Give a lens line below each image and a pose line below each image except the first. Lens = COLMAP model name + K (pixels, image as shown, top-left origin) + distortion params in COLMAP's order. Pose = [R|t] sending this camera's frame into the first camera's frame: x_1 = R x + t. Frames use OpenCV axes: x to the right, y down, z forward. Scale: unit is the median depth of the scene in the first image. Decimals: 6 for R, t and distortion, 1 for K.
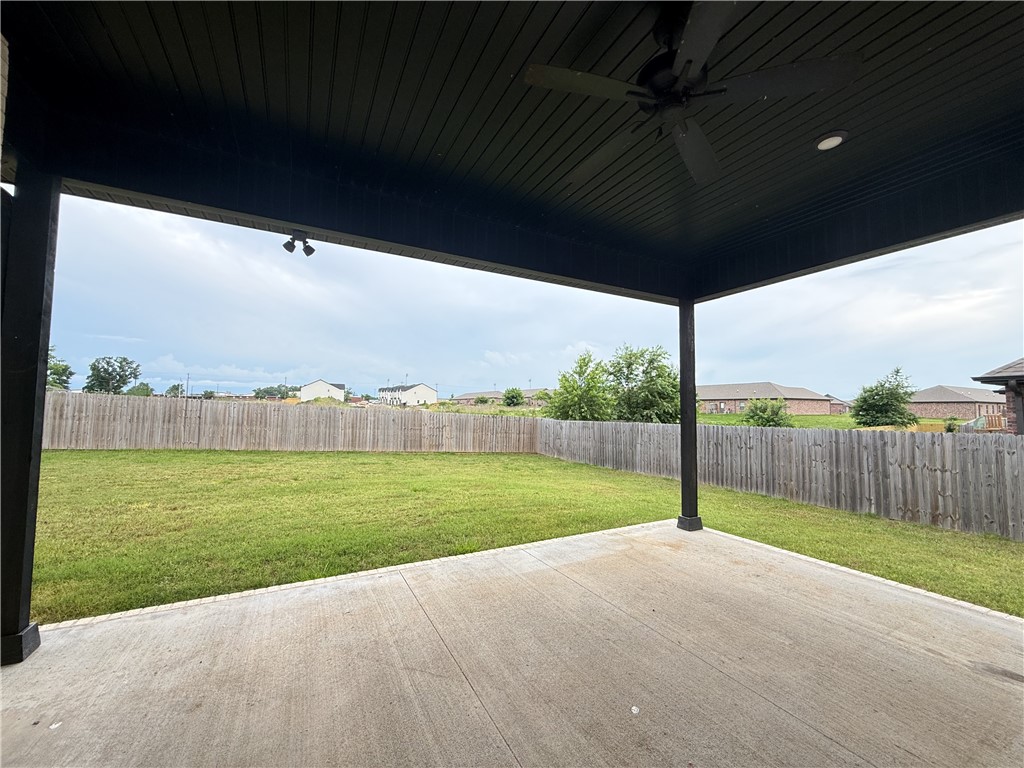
lens RADIAL K [[408.6, 0, 508.0], [0, 408.6, 383.4], [0, 0, 1]] dist [-0.000581, 0.000383]
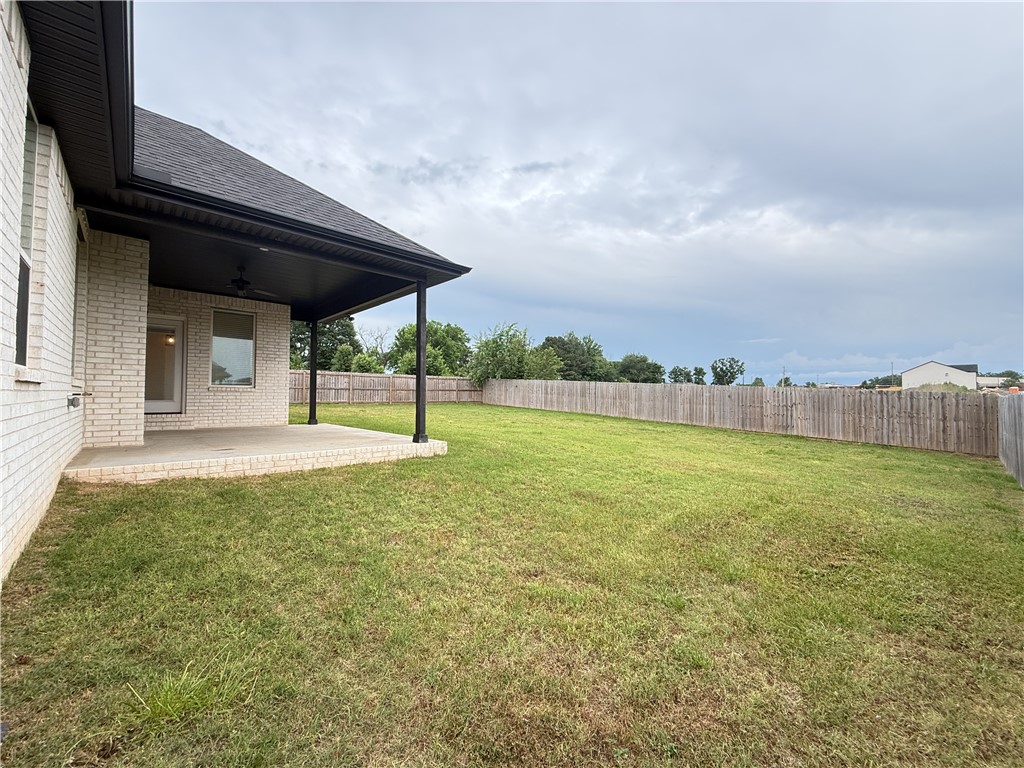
lens RADIAL K [[408.6, 0, 504.6], [0, 408.6, 384.2], [0, 0, 1]] dist [-0.000581, 0.000383]
pose [[0.255817, -0.036231, -0.966046, 0.451005], [0.054560, 0.998246, -0.022990, 0.047796], [0.965184, -0.046826, 0.257345, 0.209550]]
